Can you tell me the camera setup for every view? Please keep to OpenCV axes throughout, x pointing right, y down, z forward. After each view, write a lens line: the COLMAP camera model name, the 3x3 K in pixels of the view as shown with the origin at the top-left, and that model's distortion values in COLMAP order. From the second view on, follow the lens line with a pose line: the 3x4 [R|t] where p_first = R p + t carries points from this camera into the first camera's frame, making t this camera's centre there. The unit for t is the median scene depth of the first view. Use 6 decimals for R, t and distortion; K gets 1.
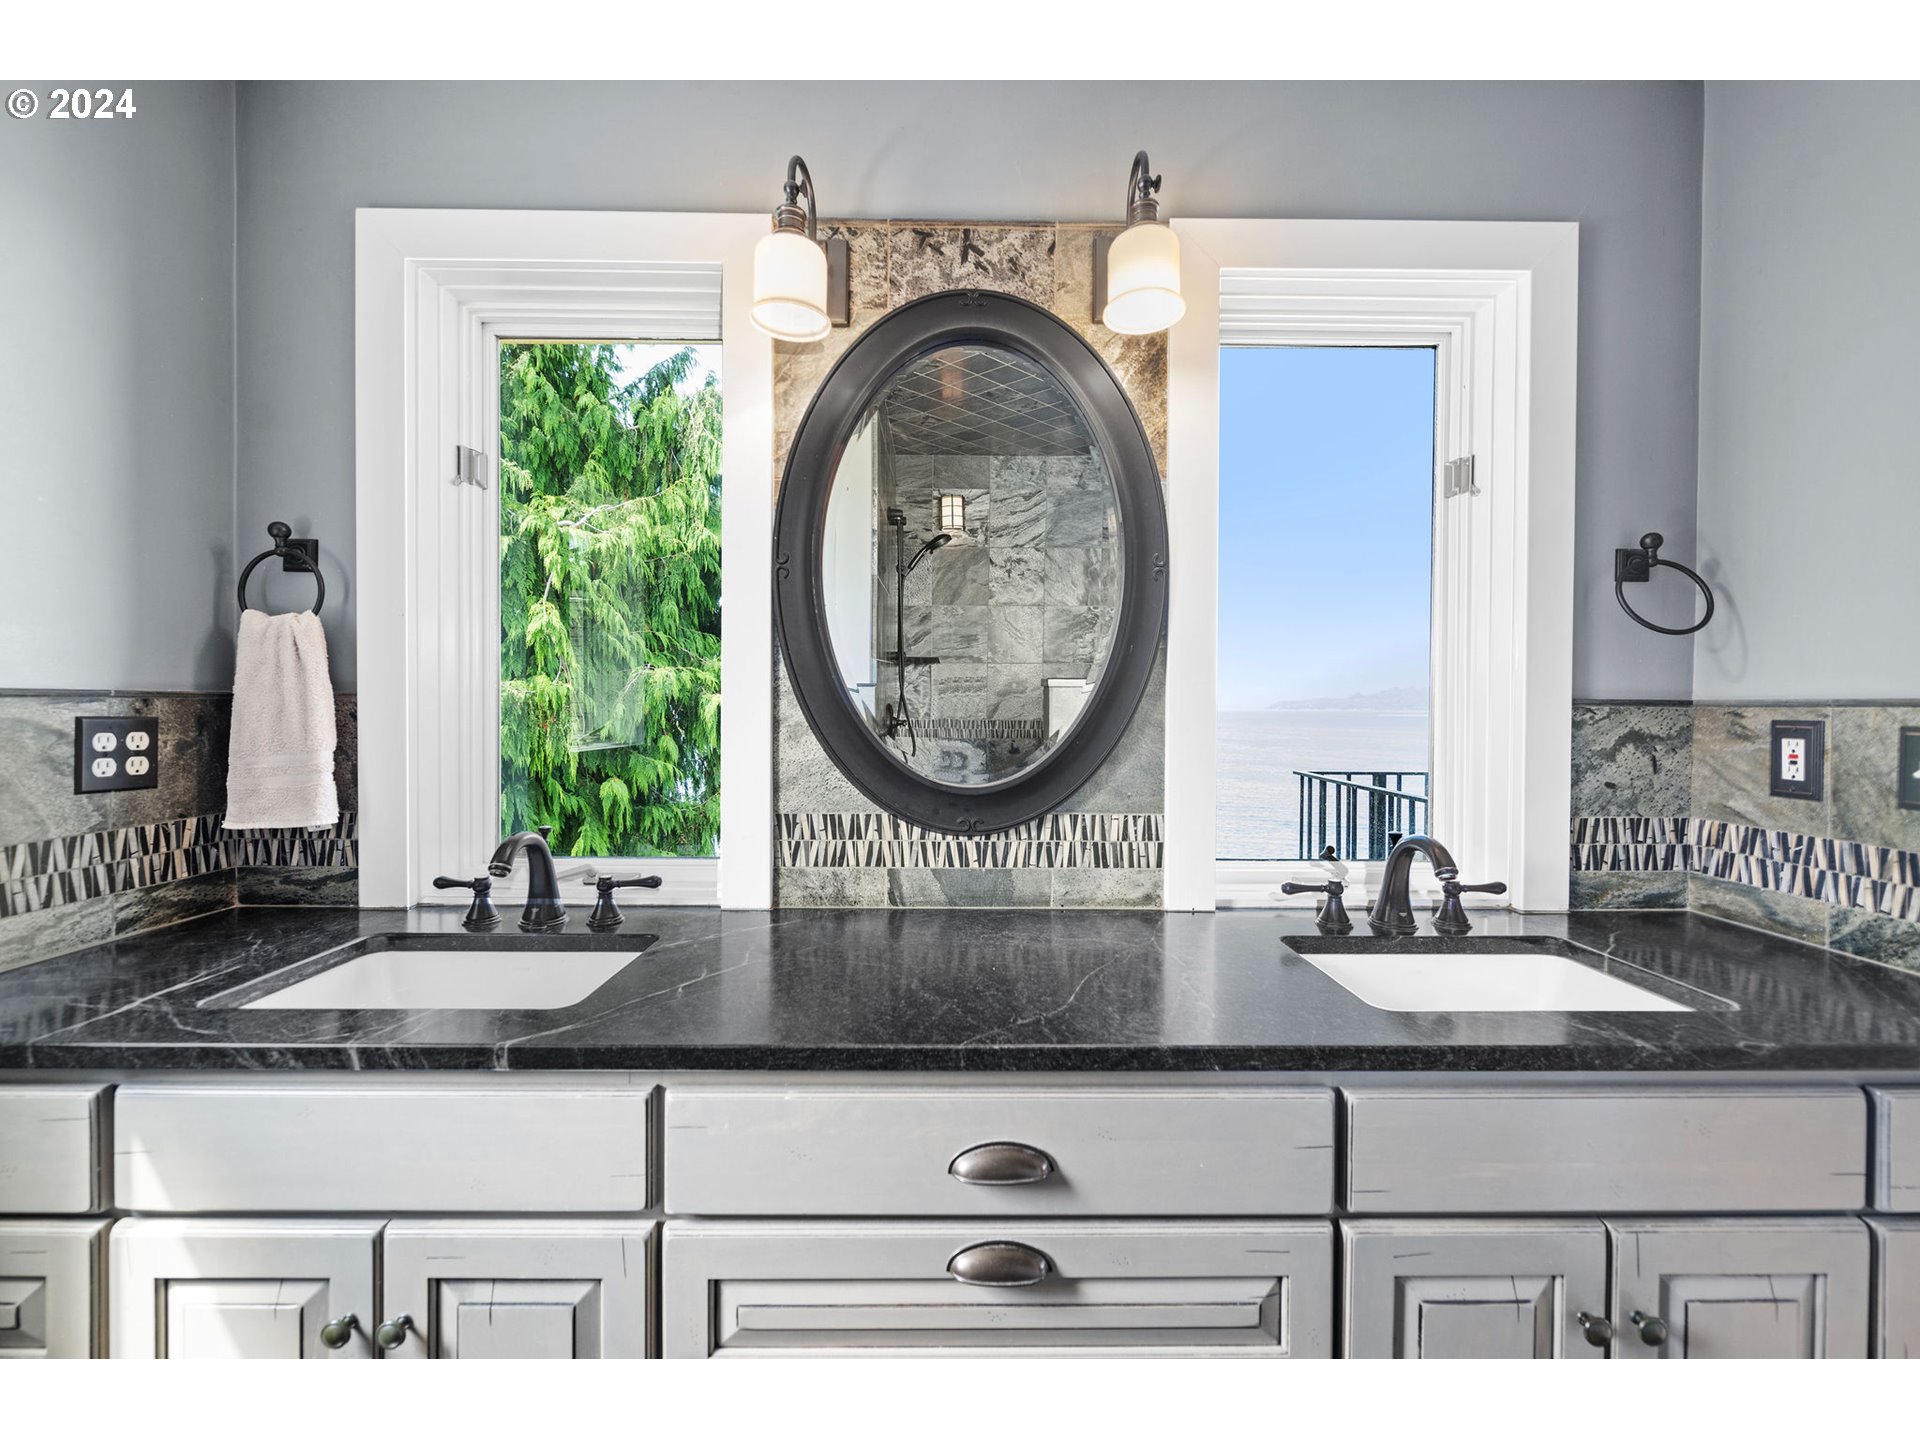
lens RADIAL K [[754.4, 0, 961.0], [0, 754.4, 718.0], [0, 0, 1]] dist [-0.000423, -0.000116]
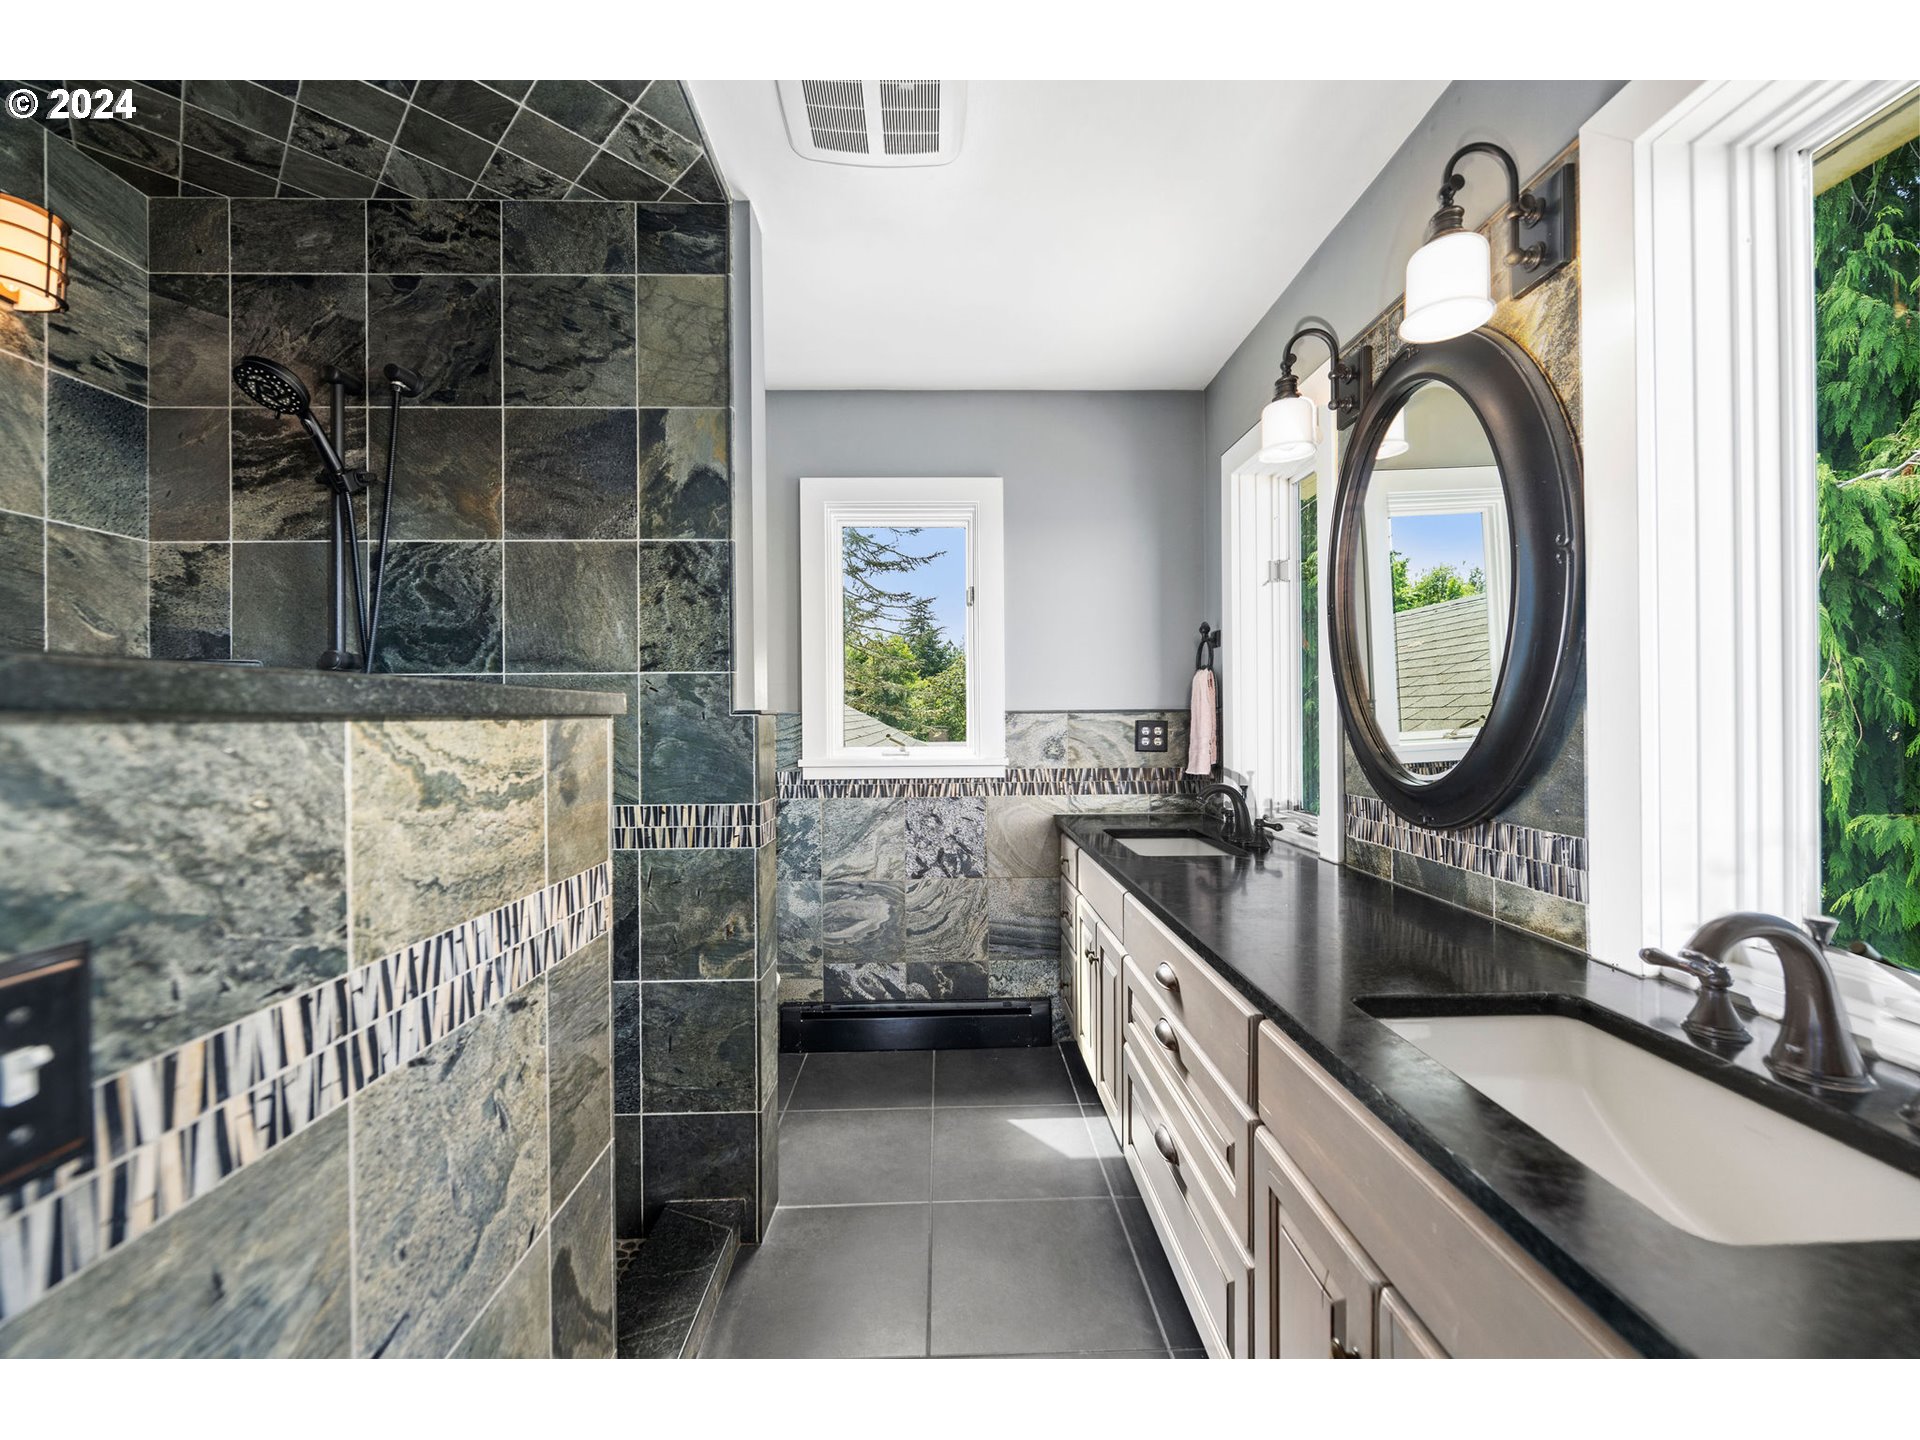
lens RADIAL K [[754.4, 0, 958.8], [0, 754.4, 716.6], [0, 0, 1]] dist [-0.000423, -0.000116]
pose [[0.018289, -0.004547, -0.999822, 1.083883], [-0.010022, 0.999939, -0.004731, 0.002869], [0.999783, 0.010106, 0.018242, 0.291955]]
